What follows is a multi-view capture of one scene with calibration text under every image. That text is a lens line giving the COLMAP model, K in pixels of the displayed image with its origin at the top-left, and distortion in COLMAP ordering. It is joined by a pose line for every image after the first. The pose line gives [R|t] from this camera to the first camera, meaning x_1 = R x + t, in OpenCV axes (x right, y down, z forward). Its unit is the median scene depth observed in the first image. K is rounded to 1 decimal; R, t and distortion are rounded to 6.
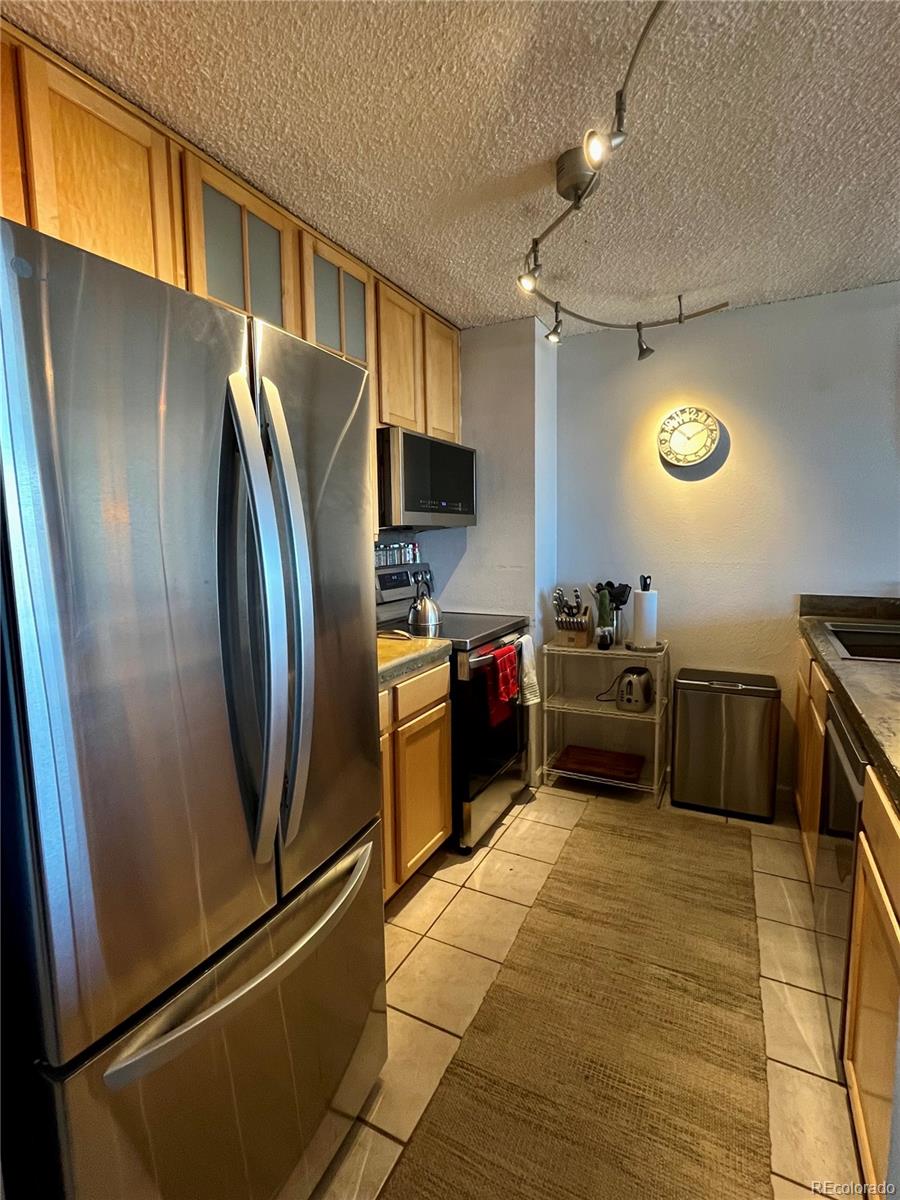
lens RADIAL K [[576.2, 0, 450.0], [0, 576.2, 600.0], [0, 0, 1]] dist [0.001788, -0.000765]
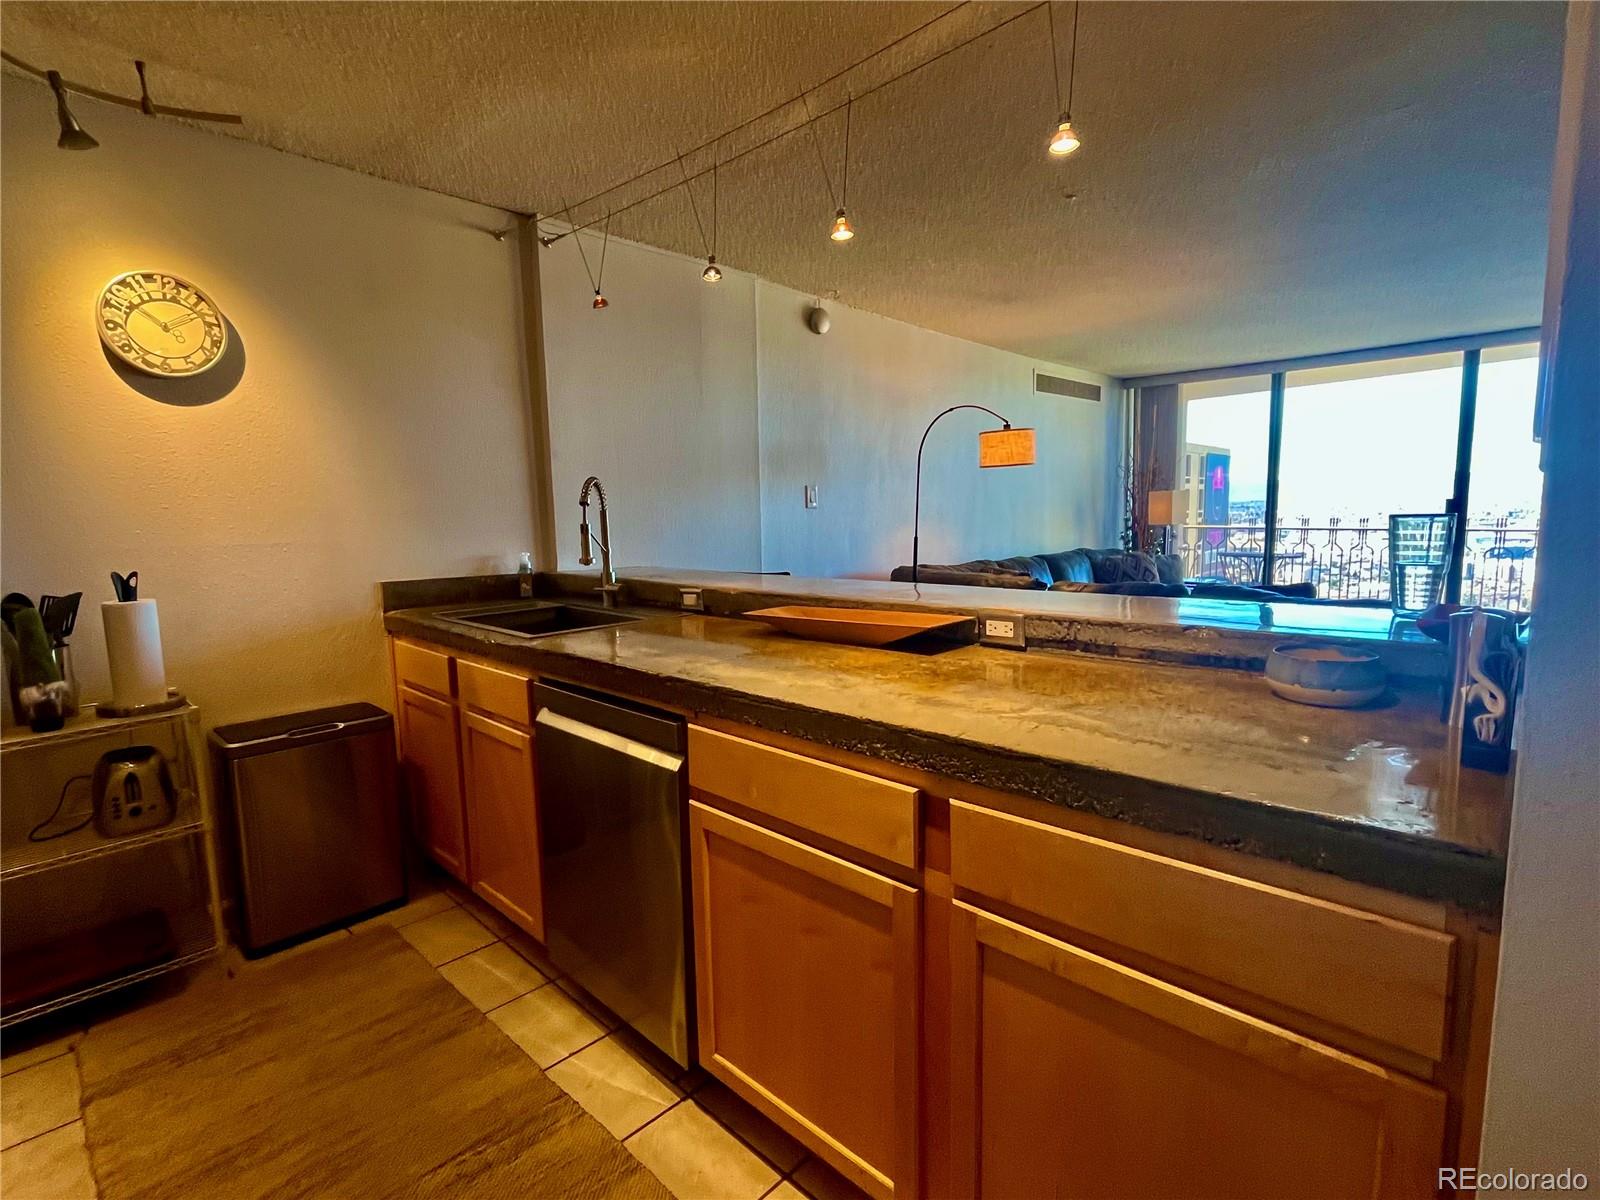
lens RADIAL K [[768.3, 0, 800.0], [0, 768.3, 600.0], [0, 0, 1]] dist [0.001788, -0.000765]
pose [[0.296381, -0.101514, 0.949660, -0.160511], [0.129648, 0.989407, 0.065301, 0.018481], [-0.946229, 0.103768, 0.306402, 0.209610]]
